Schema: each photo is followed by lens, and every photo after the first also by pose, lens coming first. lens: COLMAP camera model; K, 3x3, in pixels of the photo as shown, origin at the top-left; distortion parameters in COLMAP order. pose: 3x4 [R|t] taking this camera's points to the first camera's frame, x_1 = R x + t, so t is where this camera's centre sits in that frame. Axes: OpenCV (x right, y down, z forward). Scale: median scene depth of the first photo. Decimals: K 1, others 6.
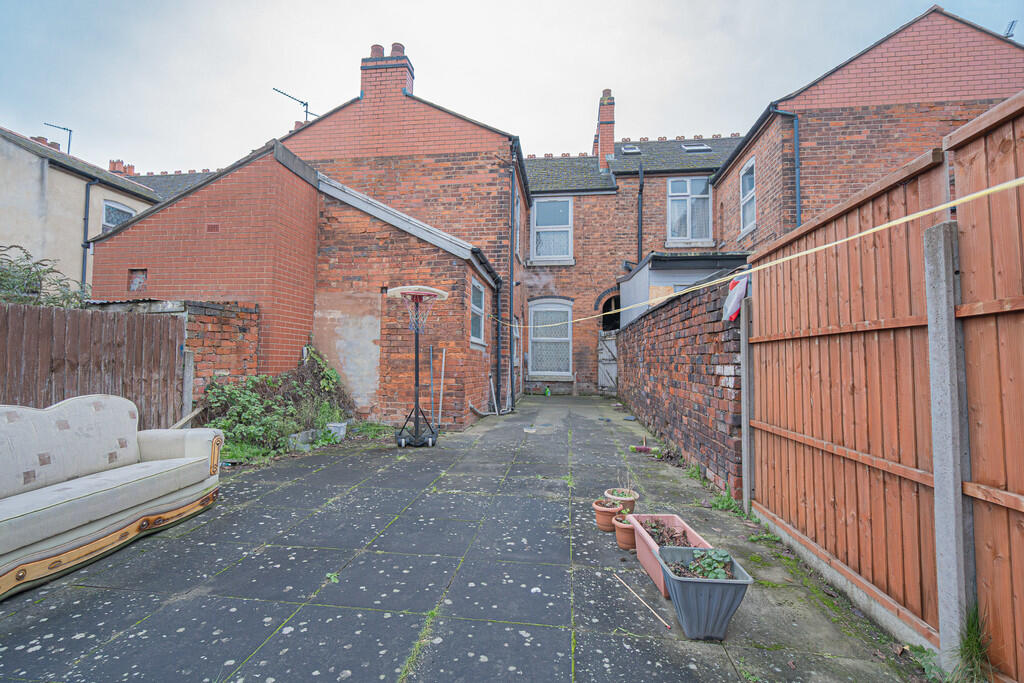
lens RADIAL K [[466.6, 0, 508.6], [0, 466.6, 338.2], [0, 0, 1]] dist [0.000149, -0.000577]
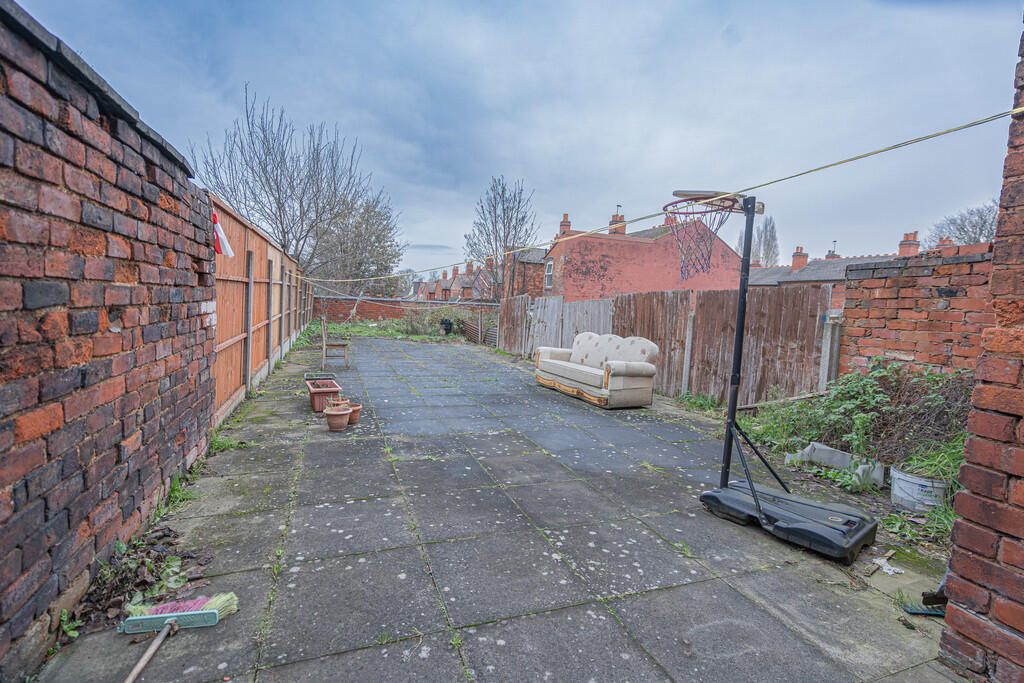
lens RADIAL K [[466.6, 0, 510.3], [0, 466.6, 339.6], [0, 0, 1]] dist [0.000149, -0.000577]
pose [[-0.883897, -0.023901, -0.467070, 0.251935], [-0.042461, 0.998670, 0.029250, 0.054768], [0.465750, 0.045687, -0.883736, 1.371179]]
